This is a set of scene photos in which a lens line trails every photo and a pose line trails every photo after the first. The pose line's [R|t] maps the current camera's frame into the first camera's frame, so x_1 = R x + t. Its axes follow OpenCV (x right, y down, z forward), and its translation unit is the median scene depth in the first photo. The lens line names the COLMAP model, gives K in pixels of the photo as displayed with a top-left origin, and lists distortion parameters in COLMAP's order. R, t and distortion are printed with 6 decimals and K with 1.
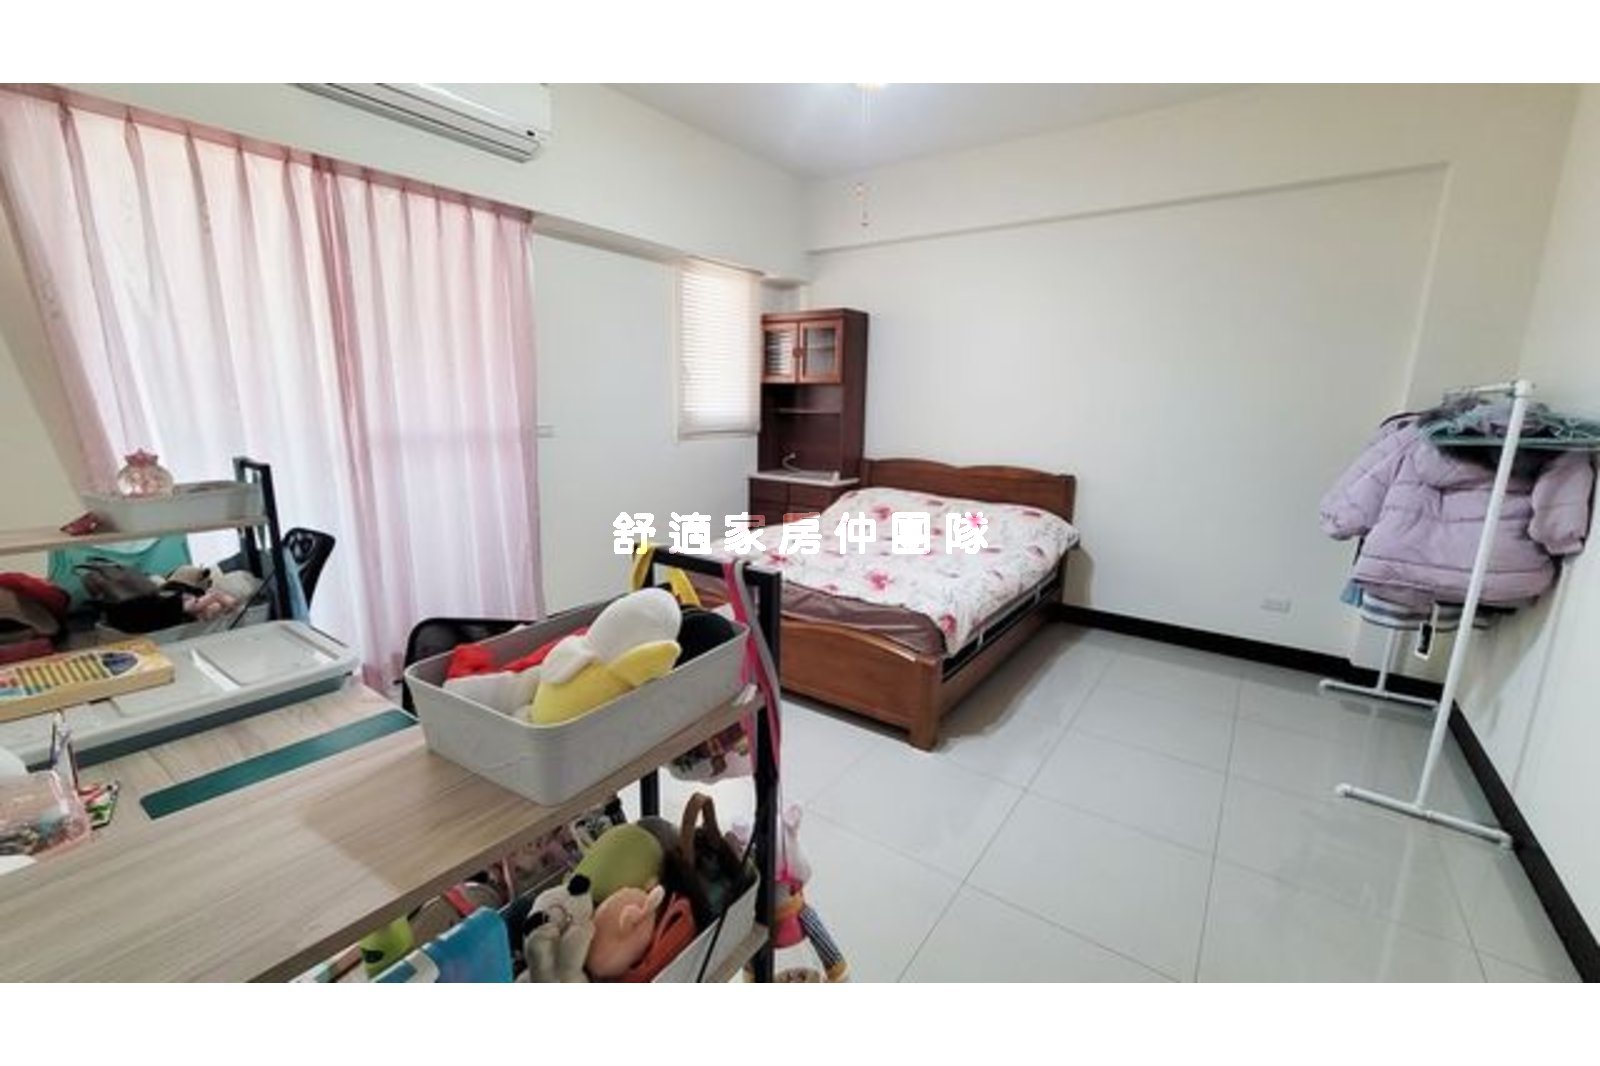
lens RADIAL K [[651.4, 0, 800.0], [0, 651.4, 533.0], [0, 0, 1]] dist [0.000196, 0.000059]
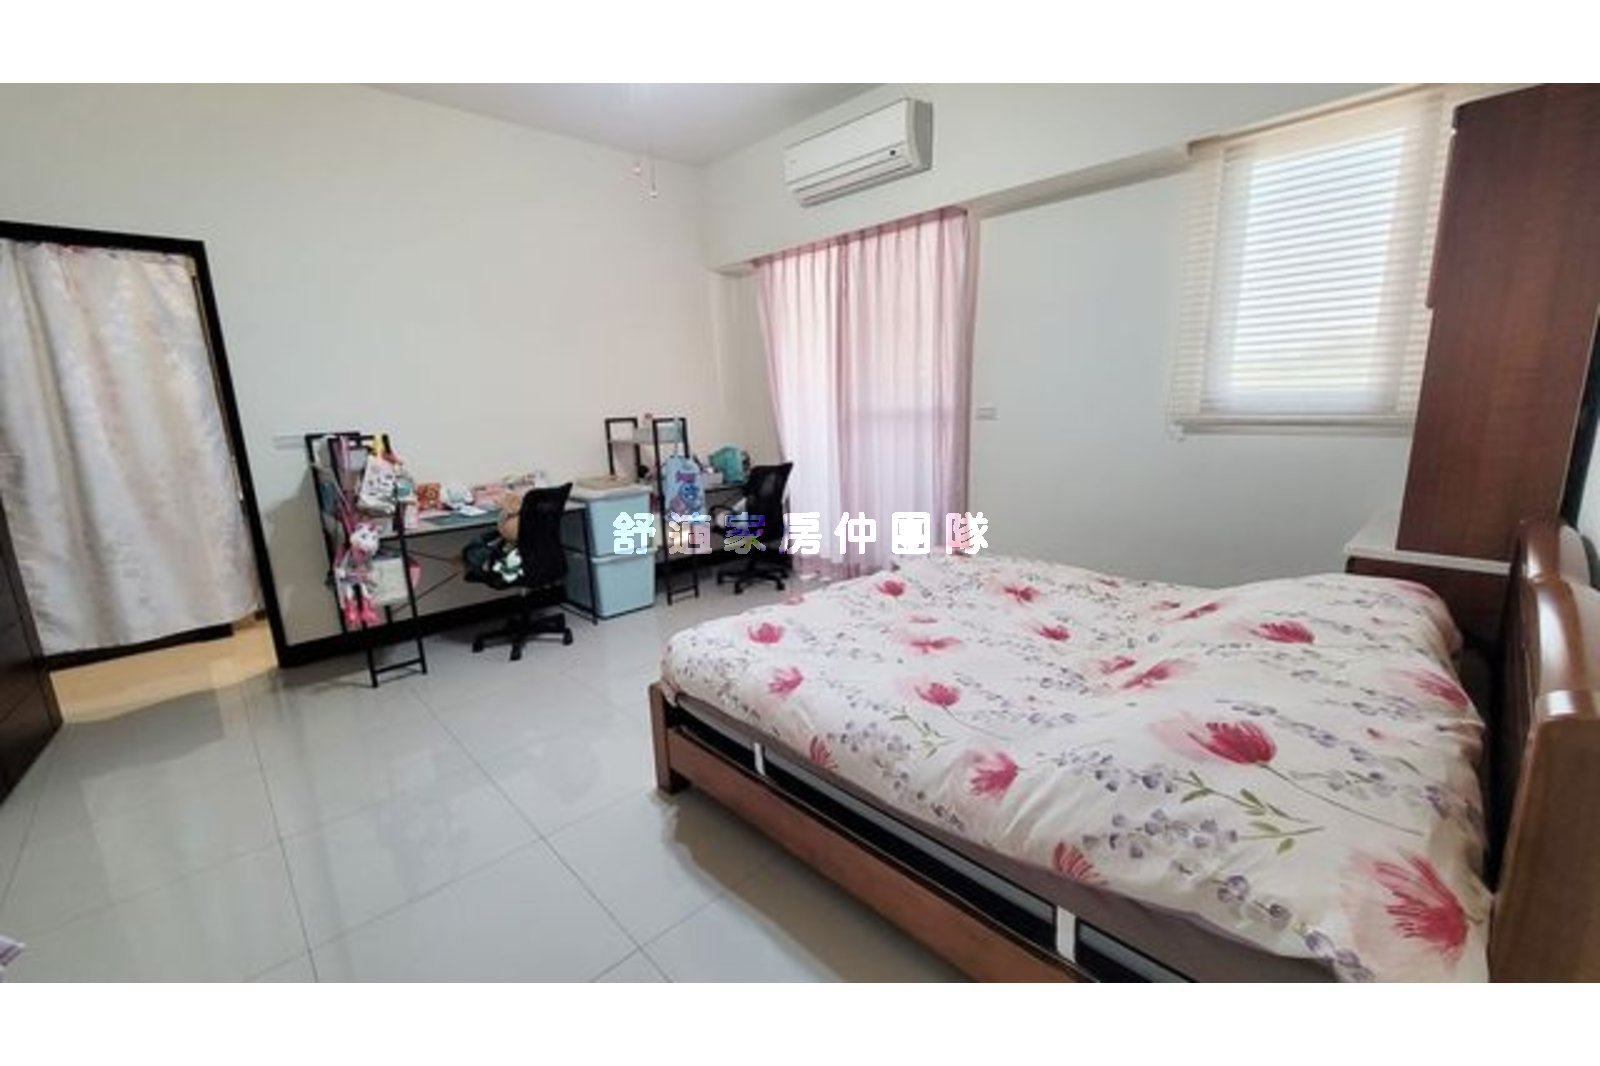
lens RADIAL K [[651.4, 0, 800.0], [0, 651.4, 533.0], [0, 0, 1]] dist [0.000196, 0.000059]
pose [[-0.185137, 0.193234, -0.963527, 0.847572], [-0.172914, 0.958774, 0.225505, -0.192377], [0.967381, 0.208357, -0.144091, 1.122042]]
